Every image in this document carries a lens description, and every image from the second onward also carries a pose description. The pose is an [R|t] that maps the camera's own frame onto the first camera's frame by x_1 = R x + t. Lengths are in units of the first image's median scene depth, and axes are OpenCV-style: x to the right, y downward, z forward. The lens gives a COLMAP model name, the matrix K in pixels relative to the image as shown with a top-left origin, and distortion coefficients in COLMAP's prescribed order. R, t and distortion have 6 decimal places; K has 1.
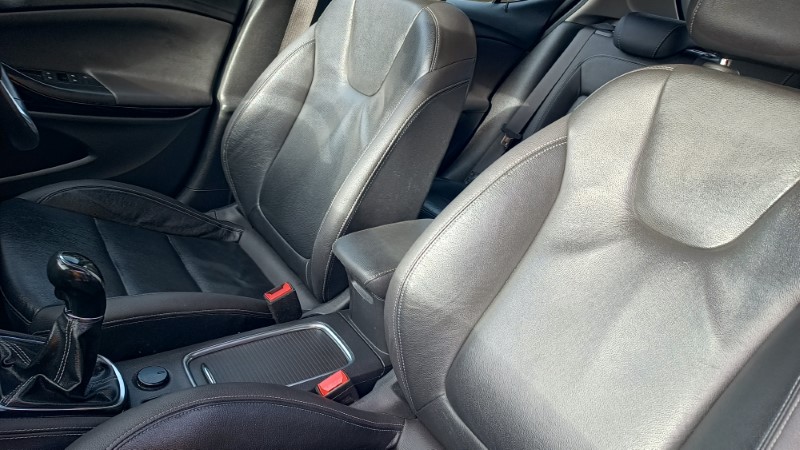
lens RADIAL K [[573.3, 0, 400.0], [0, 573.3, 225.0], [0, 0, 1]] dist [0.014149, -0.006541]
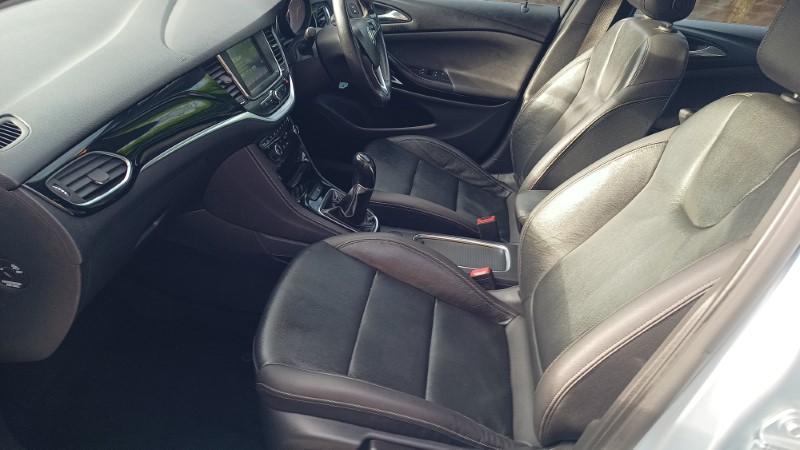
lens RADIAL K [[573.3, 0, 400.0], [0, 573.3, 225.0], [0, 0, 1]] dist [0.014149, -0.006541]
pose [[0.736652, 0.237294, -0.633274, 0.448499], [-0.249416, 0.965736, 0.071738, 0.059332], [0.628598, 0.105103, 0.770596, -0.240683]]
